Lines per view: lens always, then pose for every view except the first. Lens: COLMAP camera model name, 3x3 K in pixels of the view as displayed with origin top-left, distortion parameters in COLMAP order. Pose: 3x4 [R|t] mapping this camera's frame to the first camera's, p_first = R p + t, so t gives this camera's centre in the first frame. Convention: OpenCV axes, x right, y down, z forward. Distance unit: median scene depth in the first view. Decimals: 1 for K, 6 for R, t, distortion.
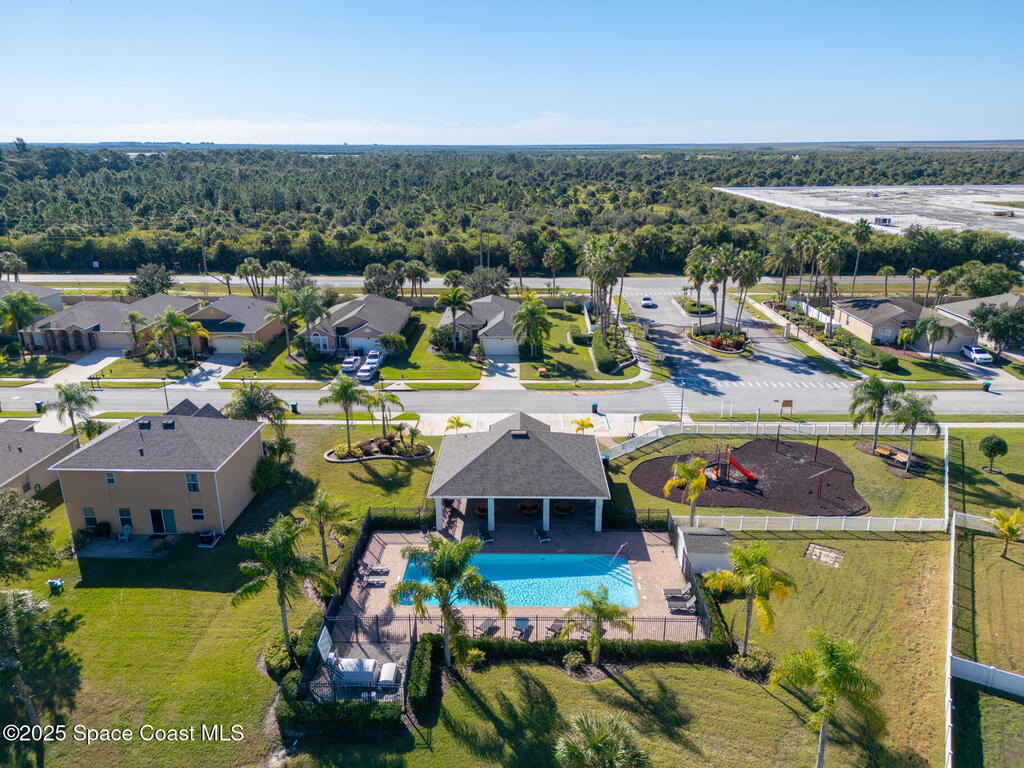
lens RADIAL K [[711.9, 0, 514.0], [0, 711.9, 385.6], [0, 0, 1]] dist [0.092366, -0.099566]
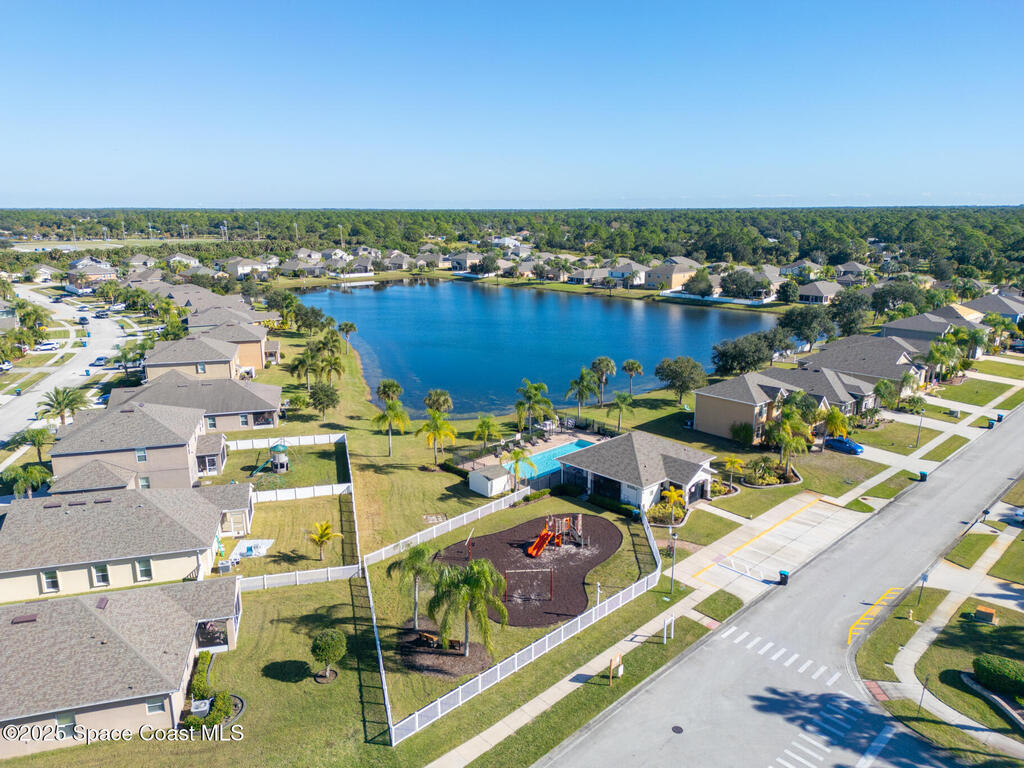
lens RADIAL K [[711.9, 0, 514.0], [0, 711.9, 385.6], [0, 0, 1]] dist [0.092366, -0.099566]
pose [[-0.703903, 0.175633, -0.688240, 0.808906], [-0.222217, 0.865856, 0.448233, -0.425219], [0.674641, 0.468451, -0.570450, 1.167314]]
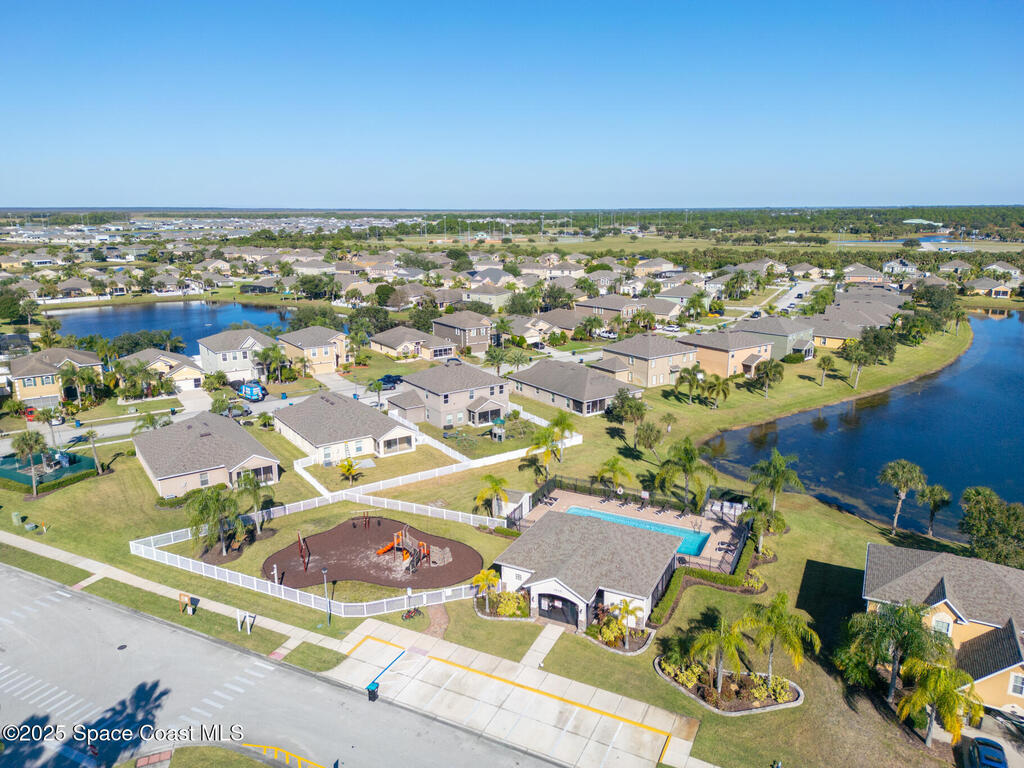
lens RADIAL K [[711.9, 0, 514.0], [0, 711.9, 385.6], [0, 0, 1]] dist [0.092366, -0.099566]
pose [[-0.904146, -0.097408, 0.415970, -0.237884], [0.141856, 0.849969, 0.507375, -0.507437], [-0.402984, 0.517749, -0.754679, 1.311215]]
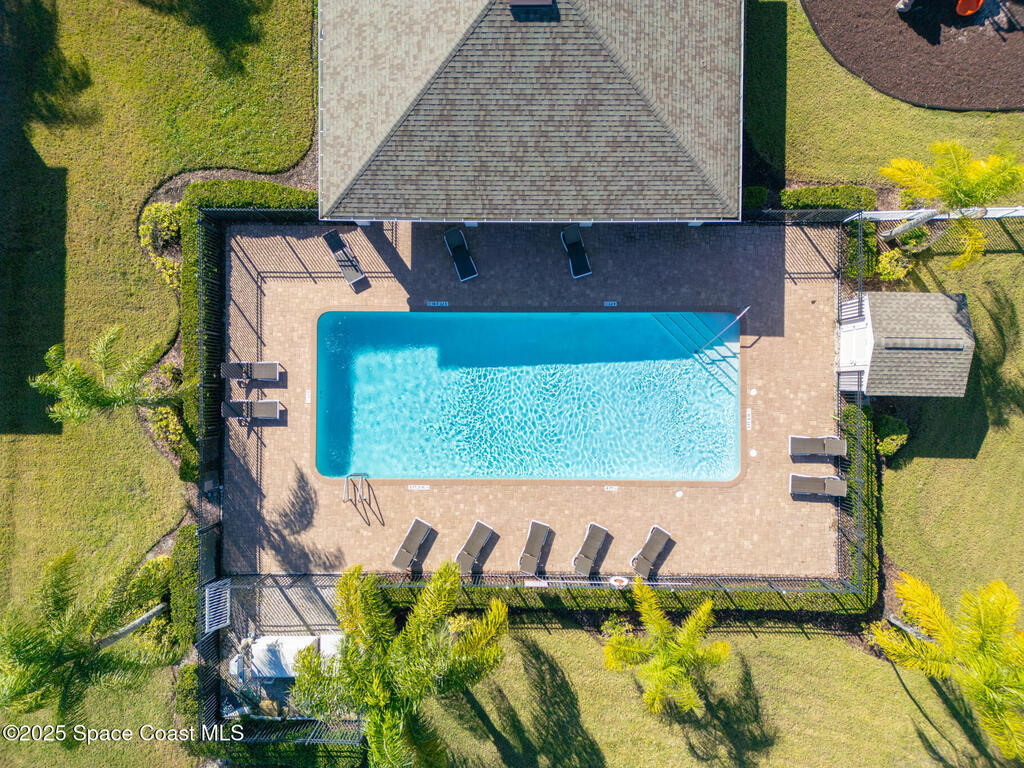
lens RADIAL K [[711.9, 0, 514.0], [0, 711.9, 385.6], [0, 0, 1]] dist [0.092366, -0.099566]
pose [[0.999918, -0.010995, -0.006563, -0.000786], [0.009817, 0.329198, 0.944210, -0.152701], [-0.008221, -0.944197, 0.329279, 0.515367]]
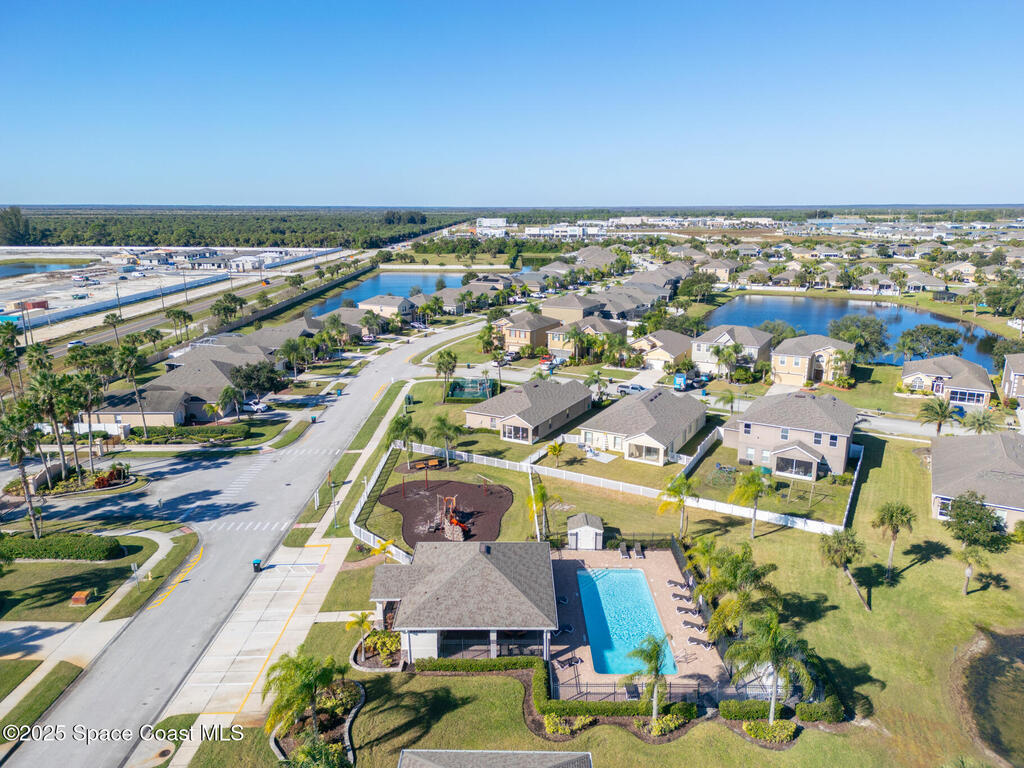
lens RADIAL K [[711.9, 0, 514.0], [0, 711.9, 385.6], [0, 0, 1]] dist [0.092366, -0.099566]
pose [[-0.018228, -0.240673, 0.970435, -0.675570], [0.318930, 0.918493, 0.233782, -0.270108], [-0.947603, 0.313763, 0.060016, 0.607898]]
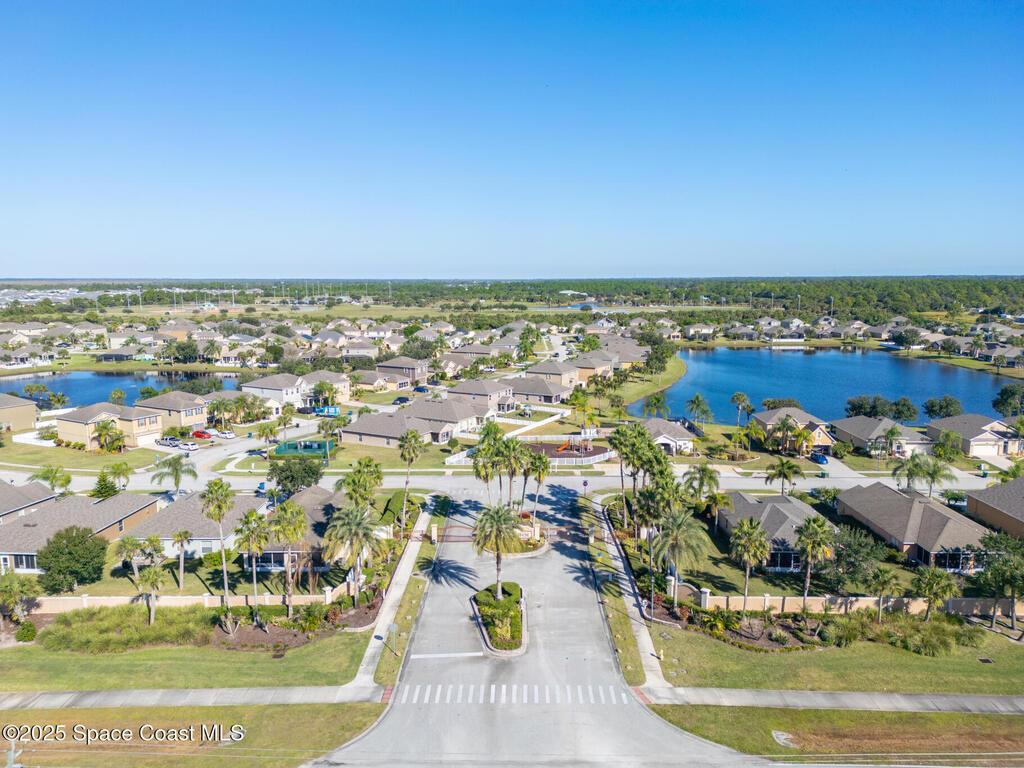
lens RADIAL K [[711.9, 0, 514.0], [0, 711.9, 385.6], [0, 0, 1]] dist [0.092366, -0.099566]
pose [[-0.999849, 0.008302, -0.015294, 0.410714], [0.000375, 0.888927, 0.458048, -0.898487], [0.017398, 0.457973, -0.888796, 2.376921]]
